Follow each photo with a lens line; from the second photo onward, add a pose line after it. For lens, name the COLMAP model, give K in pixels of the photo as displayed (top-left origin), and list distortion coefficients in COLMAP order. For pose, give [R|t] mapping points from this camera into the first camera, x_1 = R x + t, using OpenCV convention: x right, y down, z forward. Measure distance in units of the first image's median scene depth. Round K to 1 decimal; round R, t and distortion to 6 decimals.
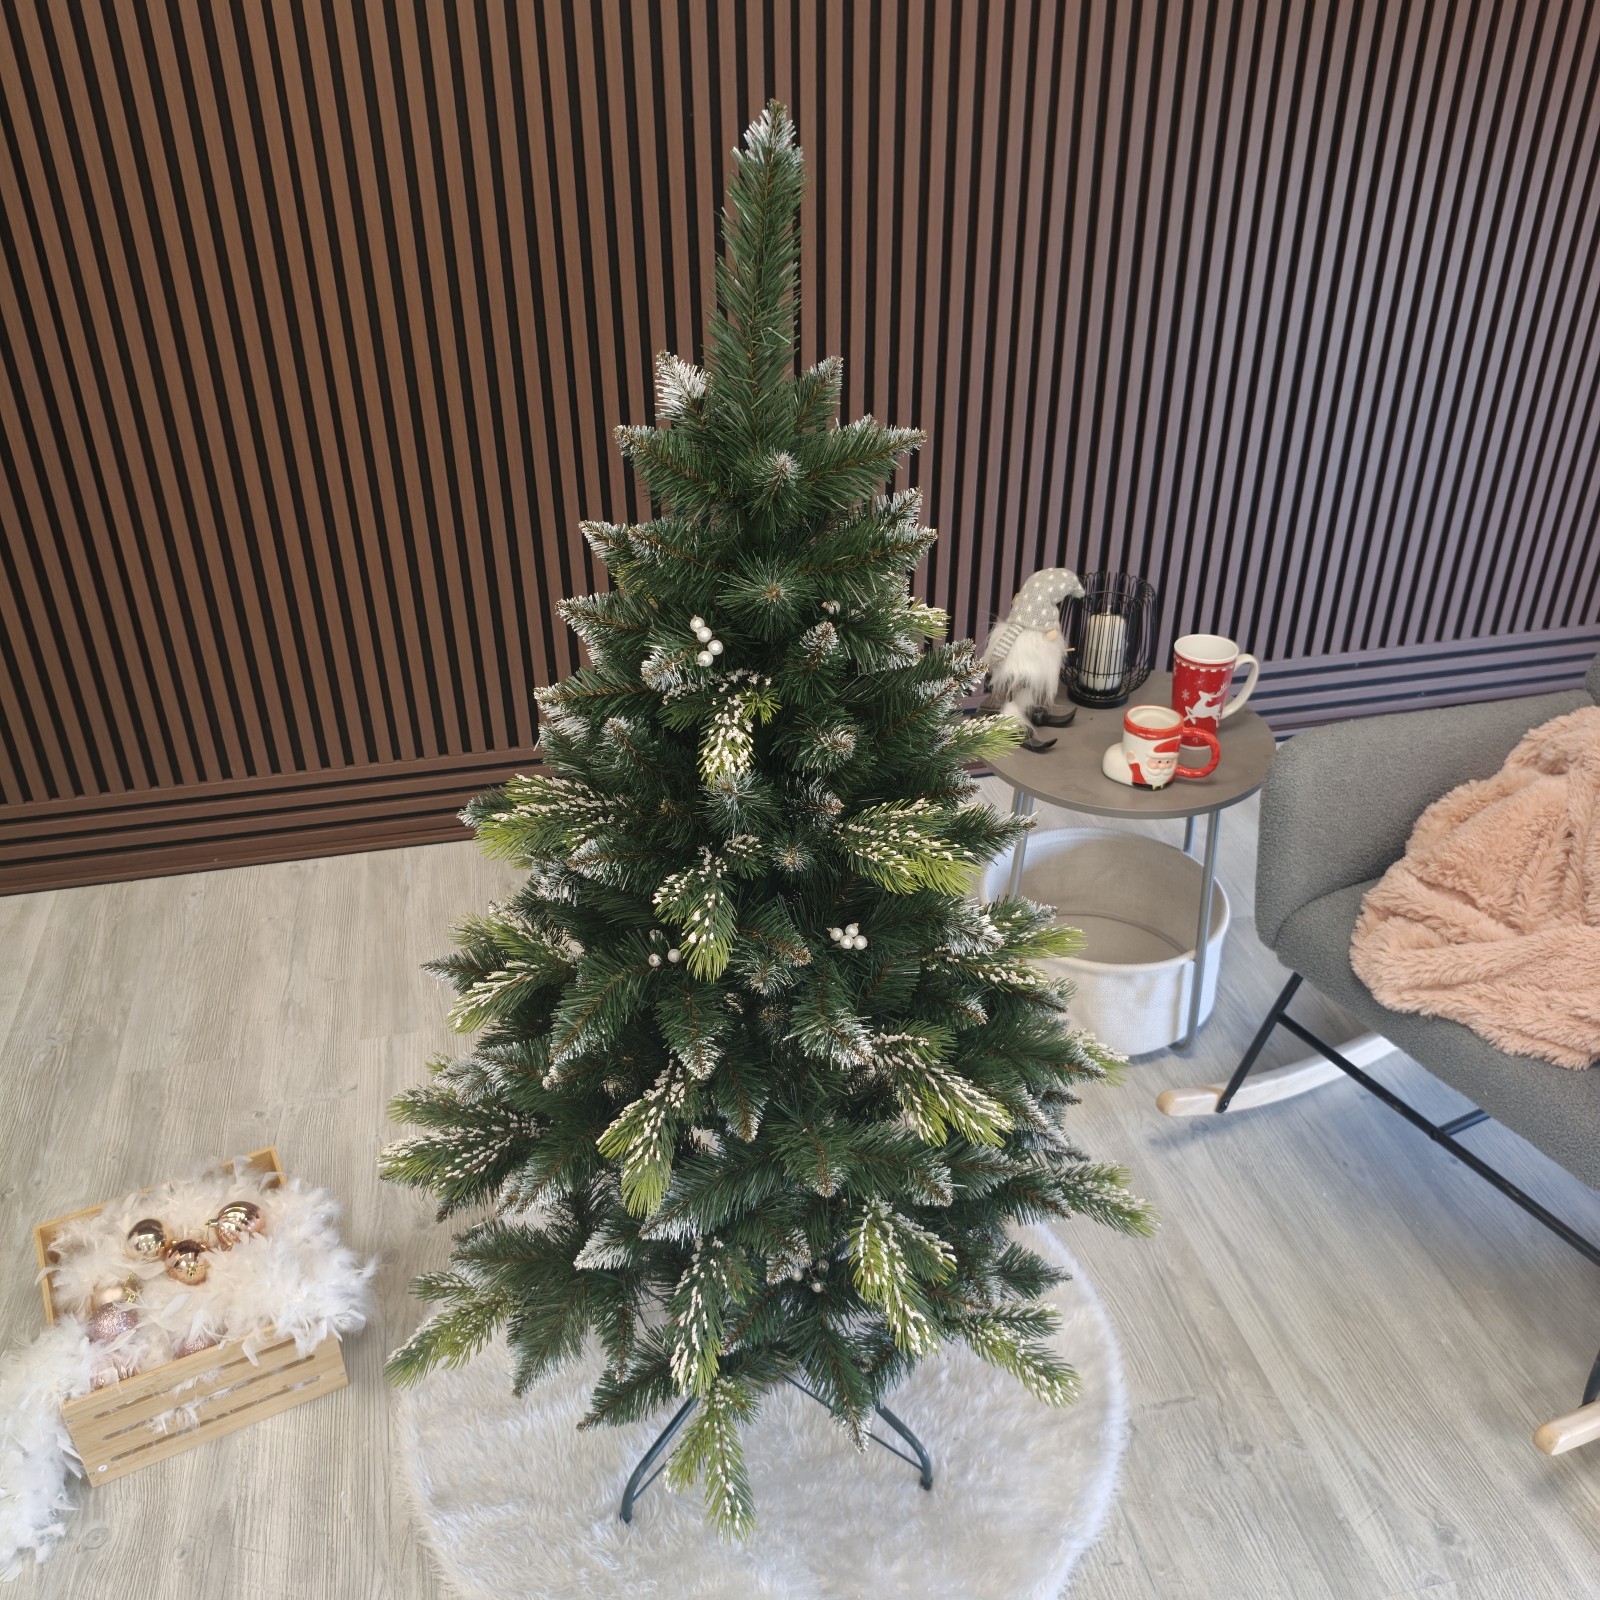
lens RADIAL K [[1493.0, 0, 779.5], [0, 1493.0, 801.0], [0, 0, 1]] dist [0.078889, -0.147170]
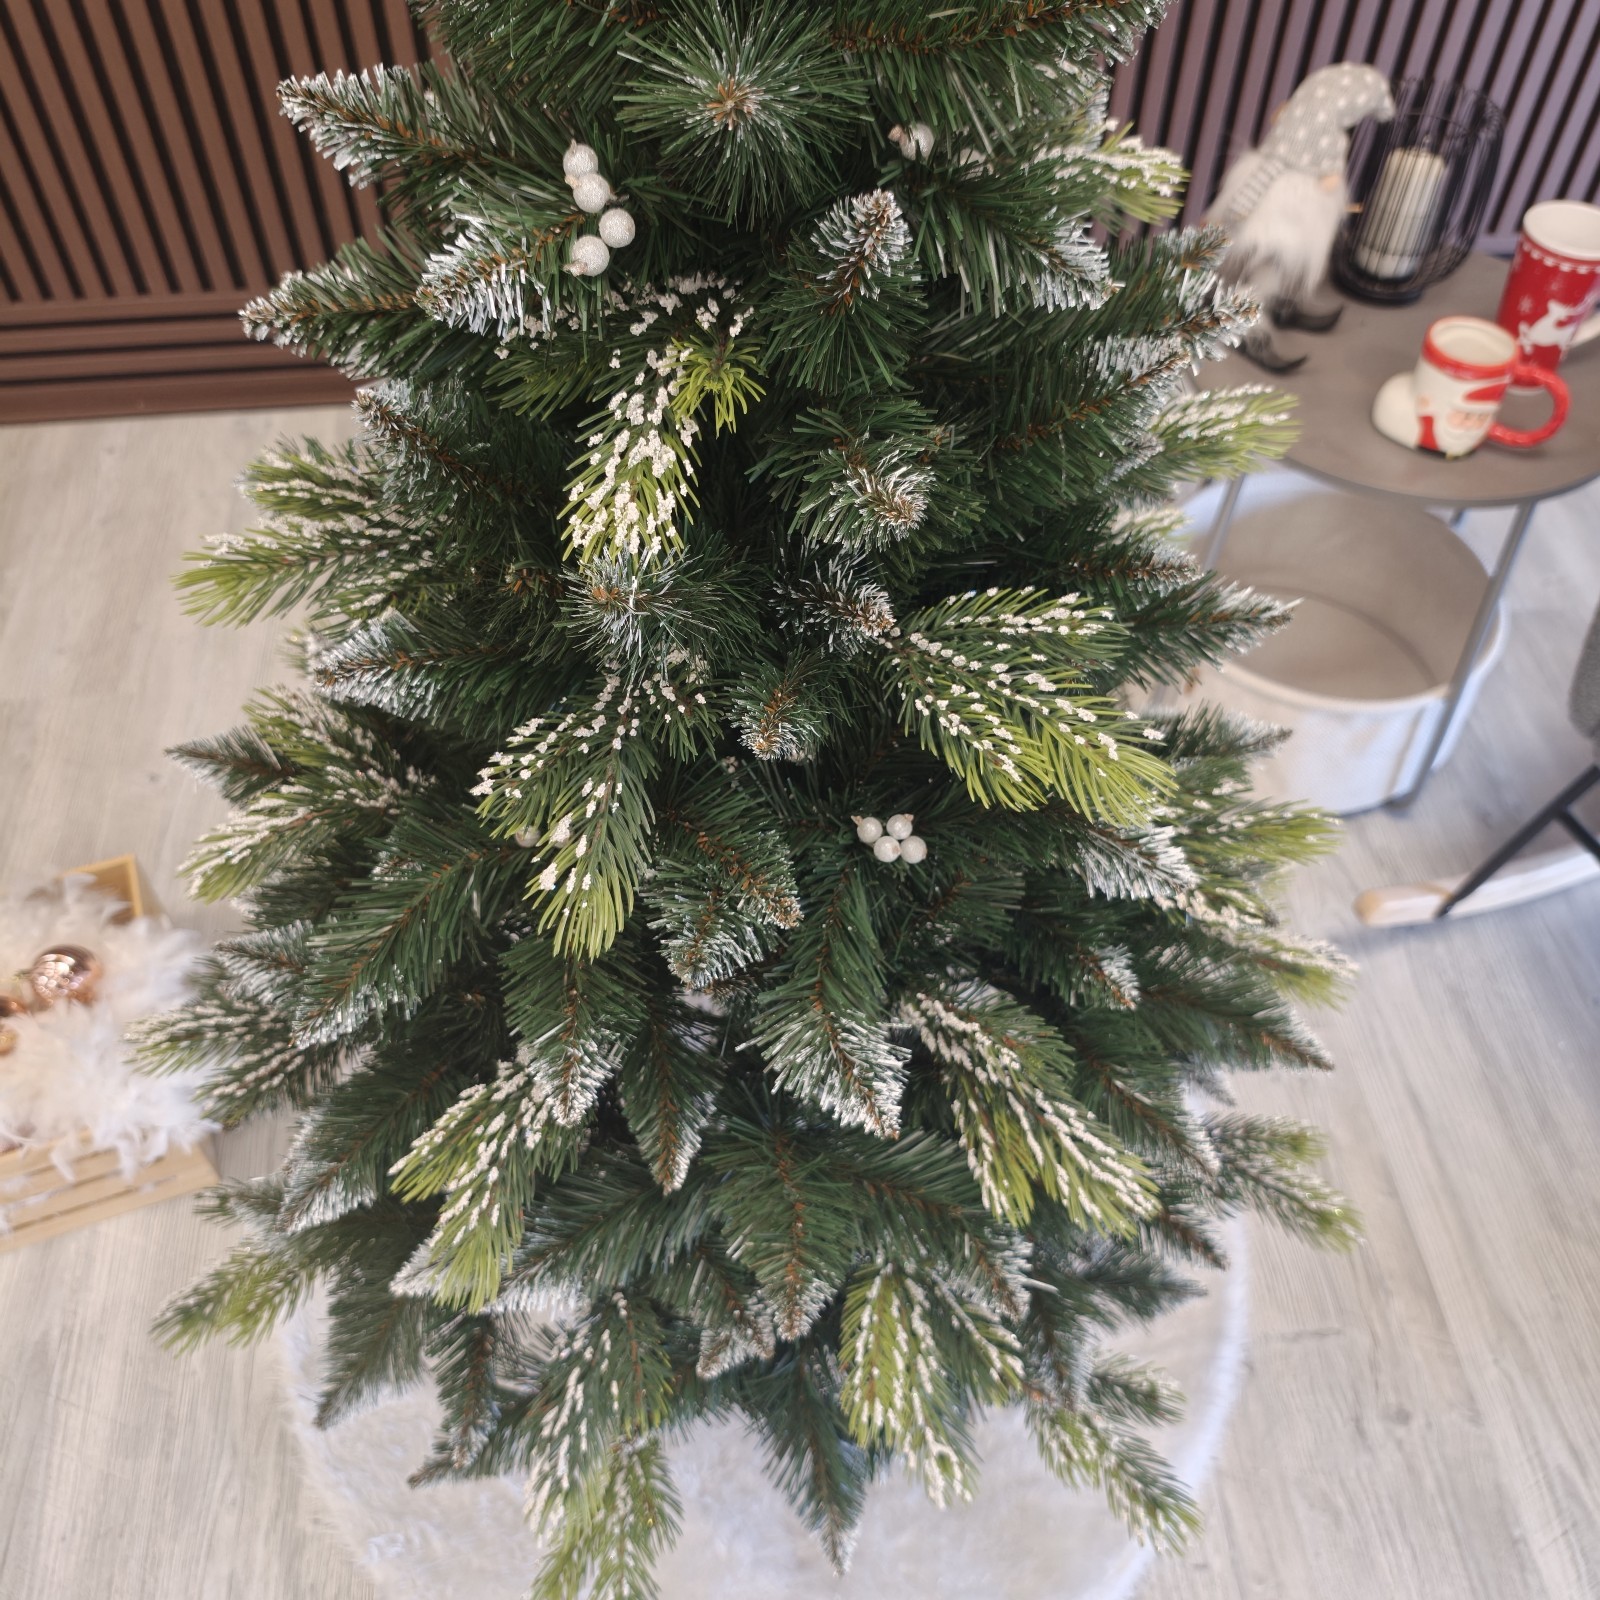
lens RADIAL K [[1500.9, 0, 808.8], [0, 1500.9, 823.1], [0, 0, 1]] dist [0.070366, -0.150876]
pose [[0.993737, 0.099353, -0.051147, 0.032643], [-0.077221, 0.941400, 0.328333, -0.060984], [0.080770, -0.322327, 0.943176, 0.377974]]
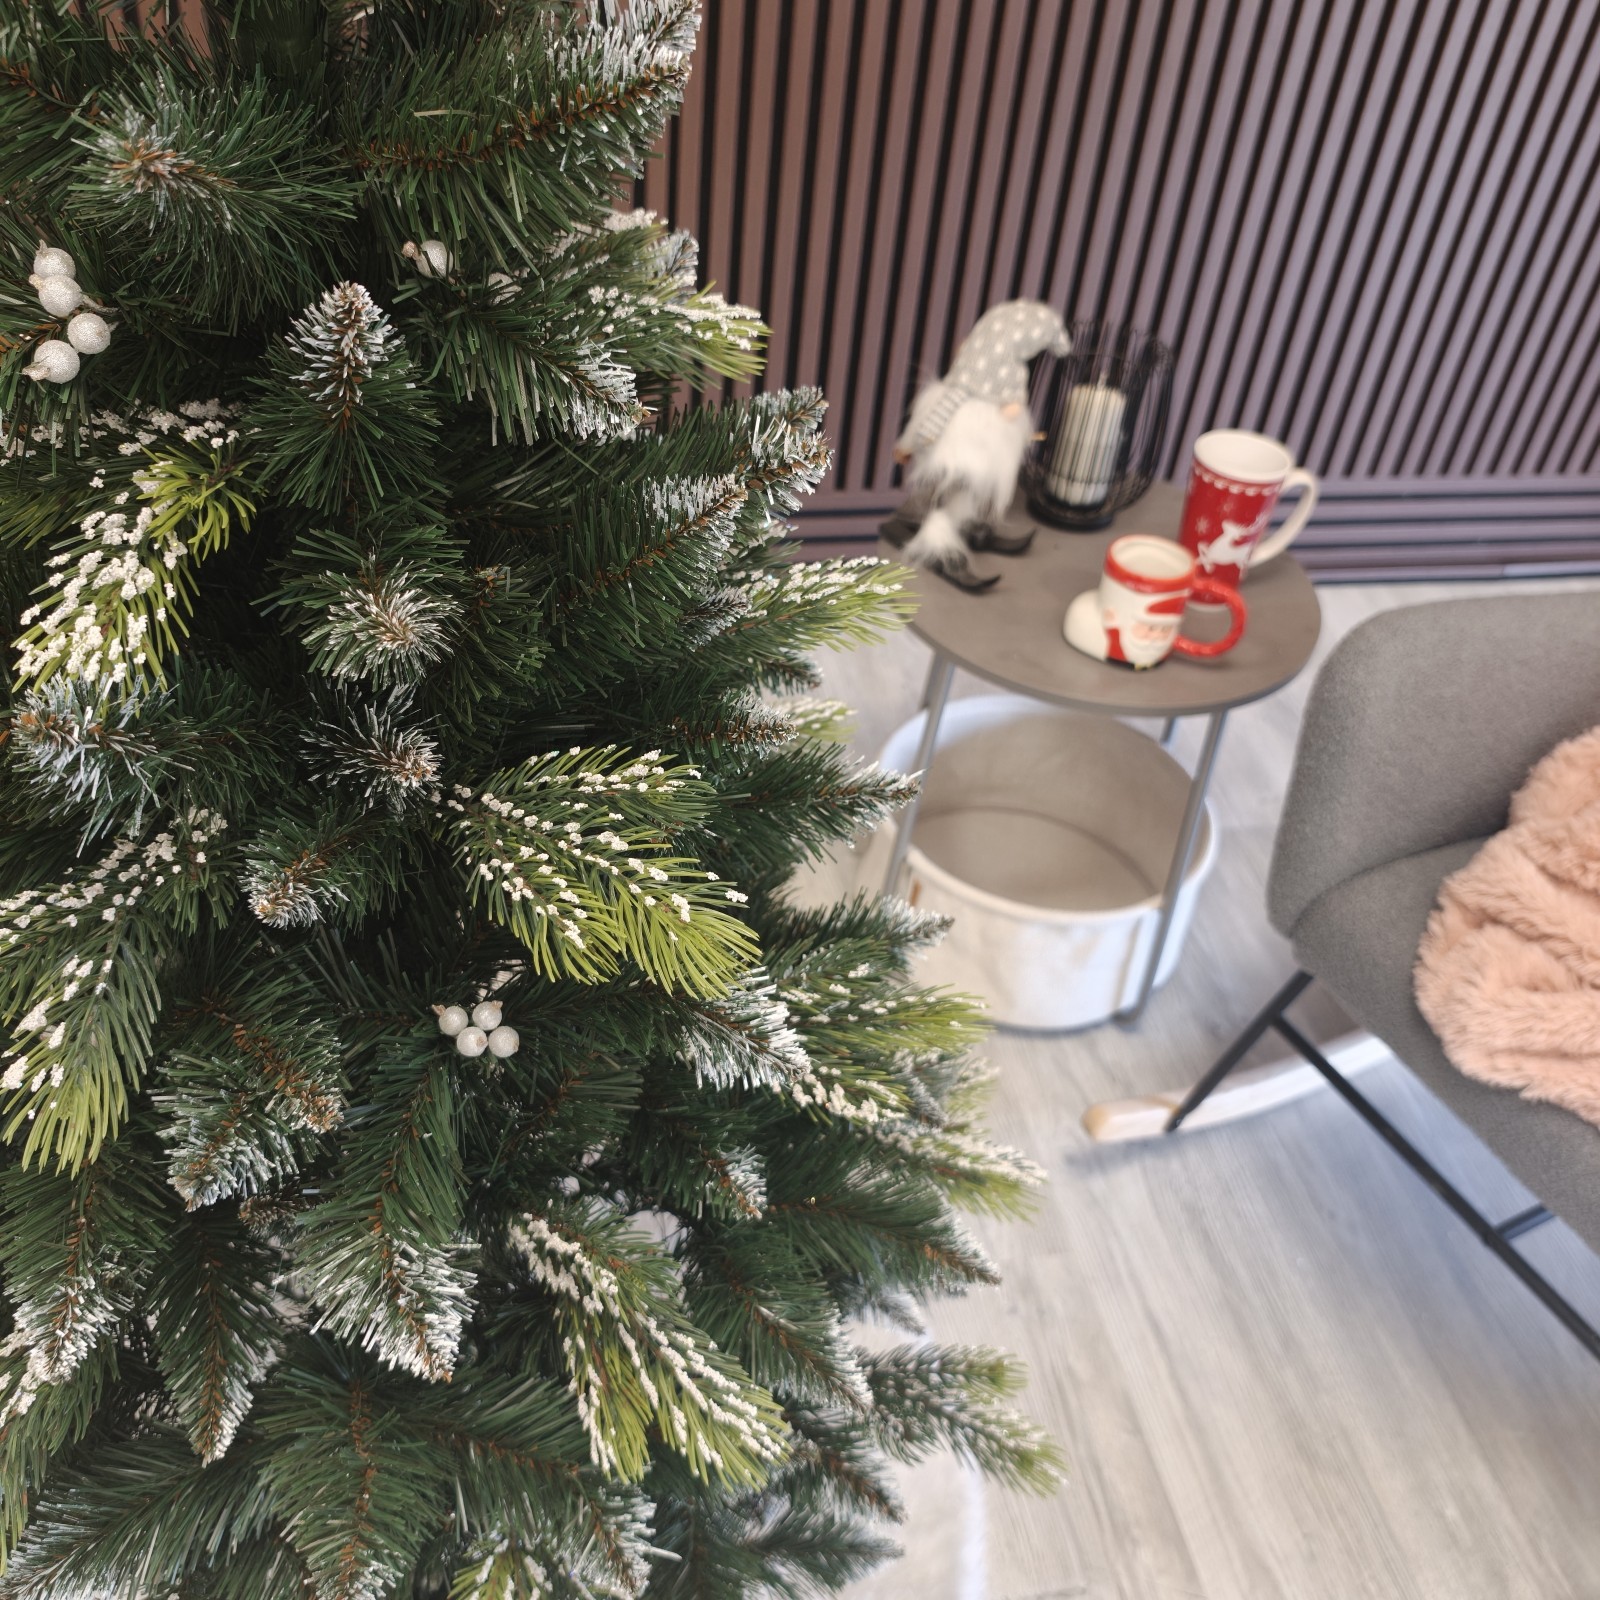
lens RADIAL K [[1507.7, 0, 803.6], [0, 1507.7, 820.2], [0, 0, 1]] dist [0.111287, -0.292606]
pose [[0.994769, 0.083079, 0.059436, 0.084004], [-0.091576, 0.983100, 0.158518, -0.040563], [-0.045262, -0.163132, 0.985566, 0.406170]]
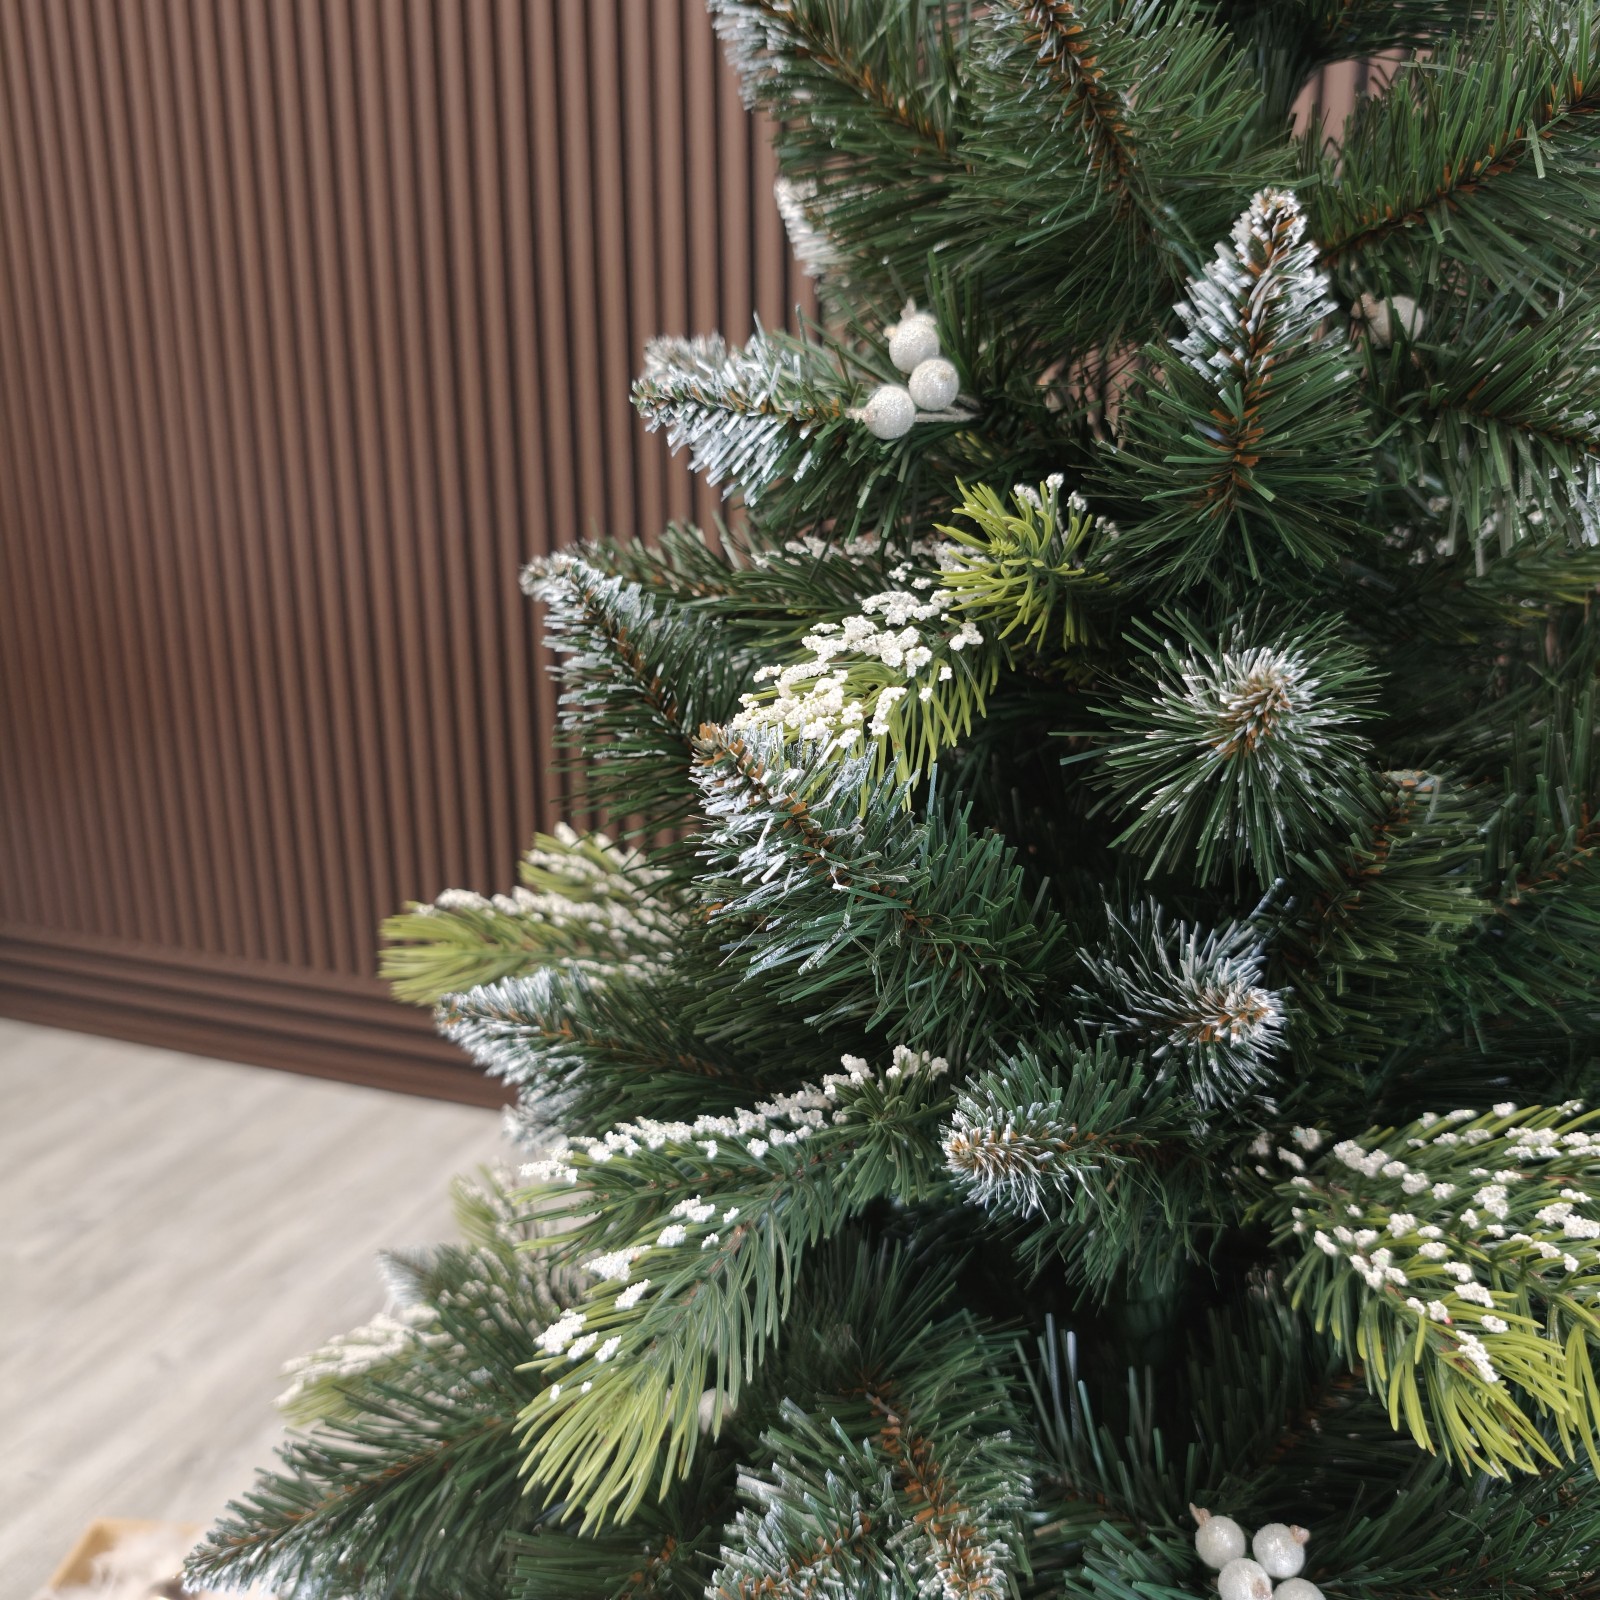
lens RADIAL K [[1540.5, 0, 797.5], [0, 1540.5, 801.0], [0, 0, 1]] dist [-0.014451, -0.031936]
pose [[0.839334, 0.148415, -0.522964, 0.073675], [-0.288549, 0.936936, -0.197209, 0.030356], [0.460715, 0.316425, 0.829227, 0.516265]]
